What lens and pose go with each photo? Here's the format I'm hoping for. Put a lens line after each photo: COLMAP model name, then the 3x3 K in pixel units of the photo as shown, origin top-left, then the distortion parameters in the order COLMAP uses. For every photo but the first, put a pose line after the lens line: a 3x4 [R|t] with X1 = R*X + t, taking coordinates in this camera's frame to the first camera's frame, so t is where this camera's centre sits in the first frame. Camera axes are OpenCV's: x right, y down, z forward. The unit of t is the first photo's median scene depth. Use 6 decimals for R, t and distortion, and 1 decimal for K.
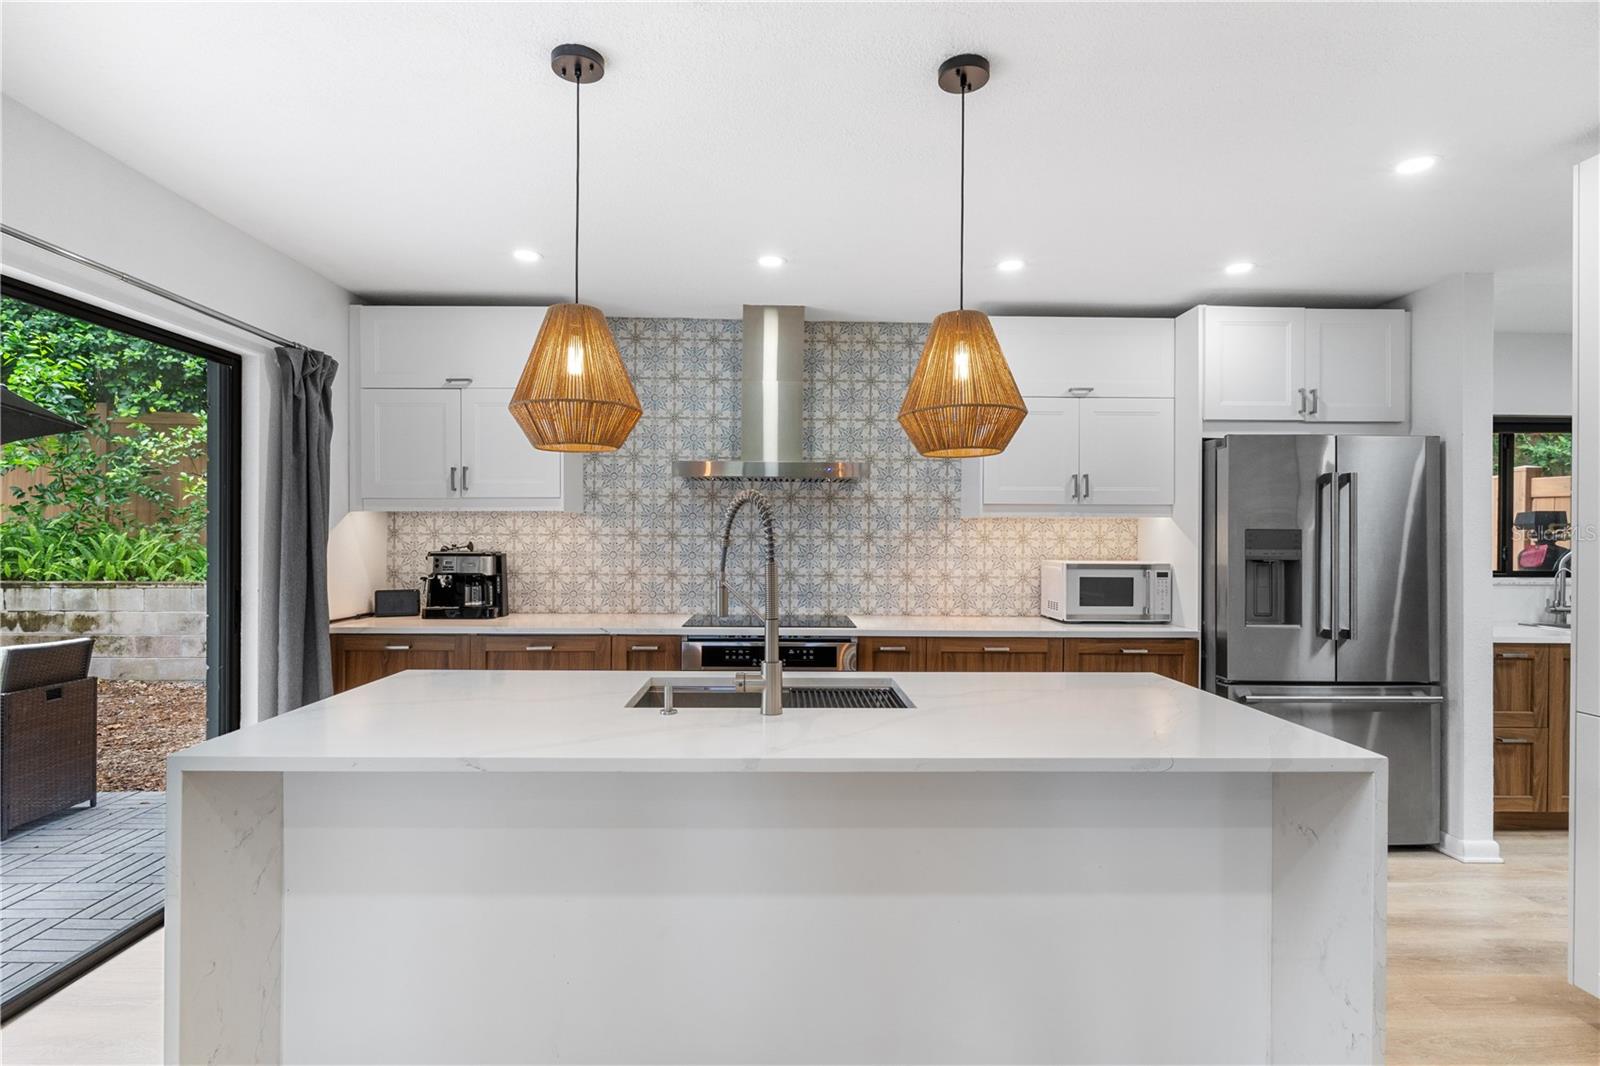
lens RADIAL K [[814.8, 0, 797.5], [0, 814.8, 535.9], [0, 0, 1]] dist [-0.003727, -0.000344]
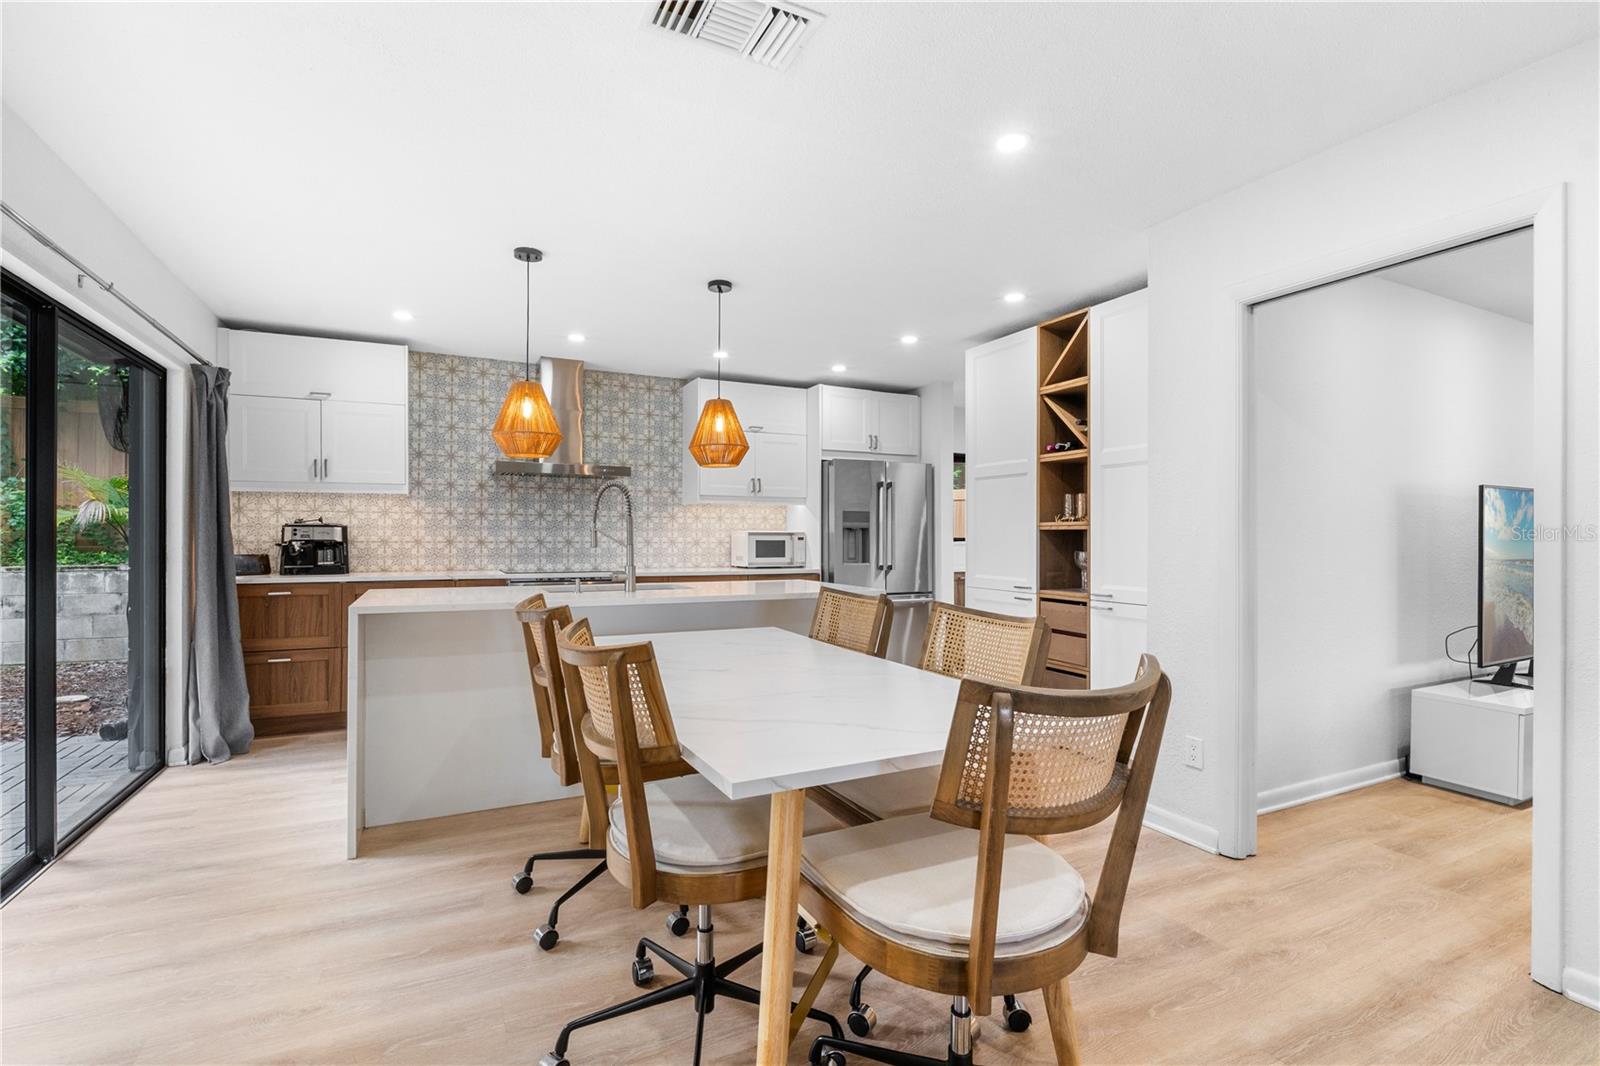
lens RADIAL K [[749.3, 0, 805.3], [0, 749.3, 534.8], [0, 0, 1]] dist [0.002388, 0.000046]
pose [[0.904965, -0.003154, 0.425474, -0.209715], [0.002634, 0.999995, 0.001809, 0.036669], [-0.425478, -0.000517, 0.904969, -0.422346]]
